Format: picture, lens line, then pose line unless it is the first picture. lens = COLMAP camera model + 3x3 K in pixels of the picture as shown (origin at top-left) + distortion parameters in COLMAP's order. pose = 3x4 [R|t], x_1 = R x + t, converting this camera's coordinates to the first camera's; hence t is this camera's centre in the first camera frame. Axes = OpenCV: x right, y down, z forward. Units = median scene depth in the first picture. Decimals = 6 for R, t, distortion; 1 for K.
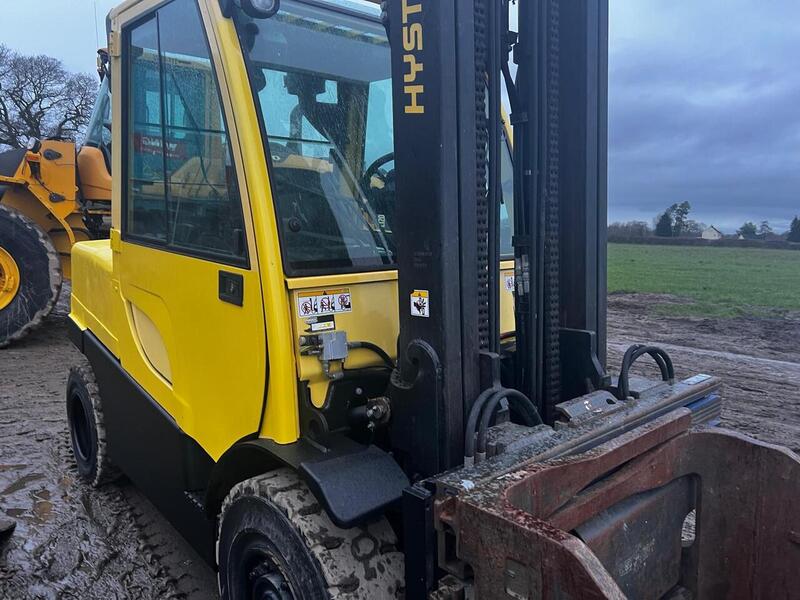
lens RADIAL K [[596.2, 0, 393.3], [0, 596.2, 290.5], [0, 0, 1]] dist [0.071630, -0.086972]
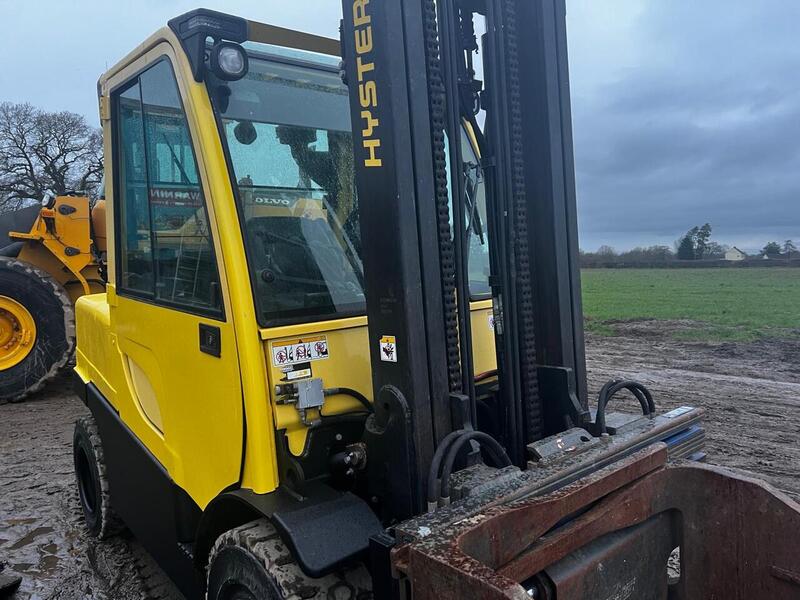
lens RADIAL K [[596.9, 0, 402.4], [0, 596.9, 296.9], [0, 0, 1]] dist [0.066384, -0.079849]
pose [[0.998811, -0.042366, -0.024137, 0.085463], [0.041185, 0.998023, -0.047483, -0.015566], [0.026101, 0.046433, 0.998580, -0.019054]]
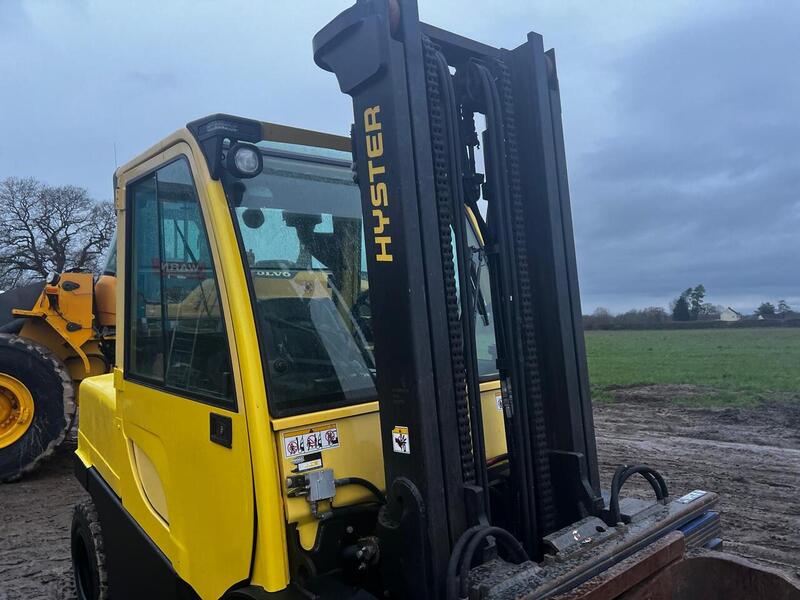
lens RADIAL K [[596.9, 0, 402.4], [0, 596.9, 296.9], [0, 0, 1]] dist [0.066384, -0.079849]
pose [[0.998230, -0.057923, -0.013493, 0.066129], [0.055202, 0.986798, -0.152257, -0.055718], [0.022134, 0.151243, 0.988249, -0.043813]]
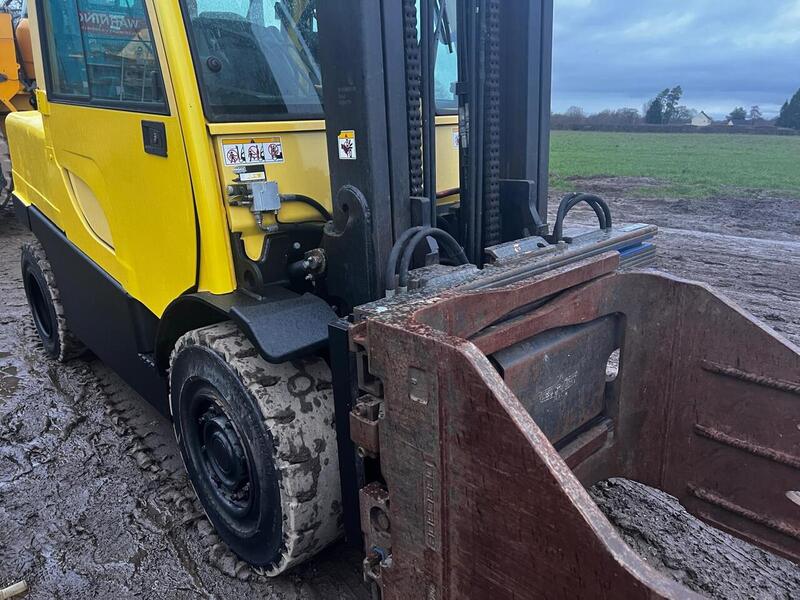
lens RADIAL K [[597.7, 0, 404.1], [0, 597.7, 304.7], [0, 0, 1]] dist [0.060325, -0.068774]
pose [[0.999052, -0.025040, 0.035621, 0.084292], [0.017755, 0.981269, 0.191822, 0.078726], [-0.039757, -0.191007, 0.980783, -0.003745]]
